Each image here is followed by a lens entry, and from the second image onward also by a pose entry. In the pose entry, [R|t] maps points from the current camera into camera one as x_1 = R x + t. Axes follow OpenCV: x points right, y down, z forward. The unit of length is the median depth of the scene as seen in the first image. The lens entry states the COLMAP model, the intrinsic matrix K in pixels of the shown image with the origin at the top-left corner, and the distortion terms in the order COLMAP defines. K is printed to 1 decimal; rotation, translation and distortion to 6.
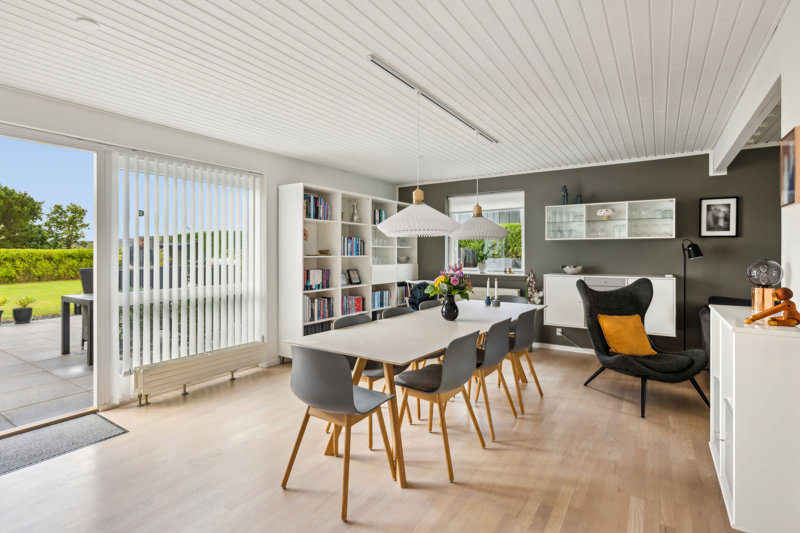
lens RADIAL K [[391.8, 0, 400.1], [0, 391.8, 259.0], [0, 0, 1]] dist [-0.002797, -0.000255]
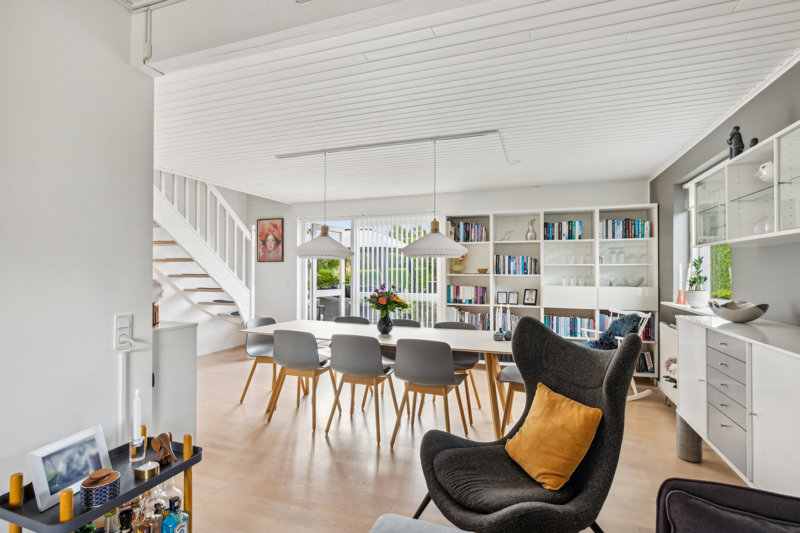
lens RADIAL K [[376.3, 0, 400.0], [0, 376.3, 266.5], [0, 0, 1]] dist [-0.001868, -0.000188]
pose [[0.231711, -0.011975, -0.972711, 0.774549], [-0.021023, 0.999629, -0.017314, -0.006876], [0.972557, 0.024461, 0.231374, 0.536751]]
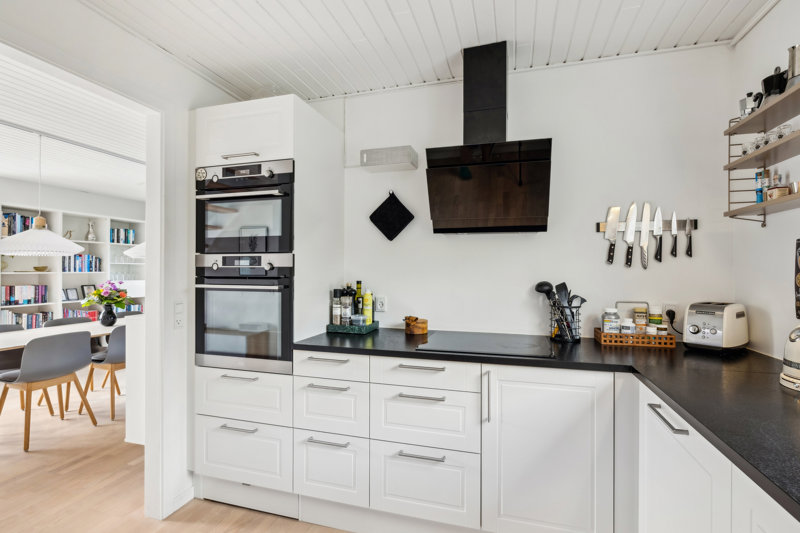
lens RADIAL K [[376.3, 0, 400.0], [0, 376.3, 266.5], [0, 0, 1]] dist [-0.001868, -0.000188]
pose [[0.956141, 0.002200, 0.292899, 0.430821], [0.004884, 0.999713, -0.023452, 0.005048], [-0.292867, 0.023854, 0.955856, -0.238935]]
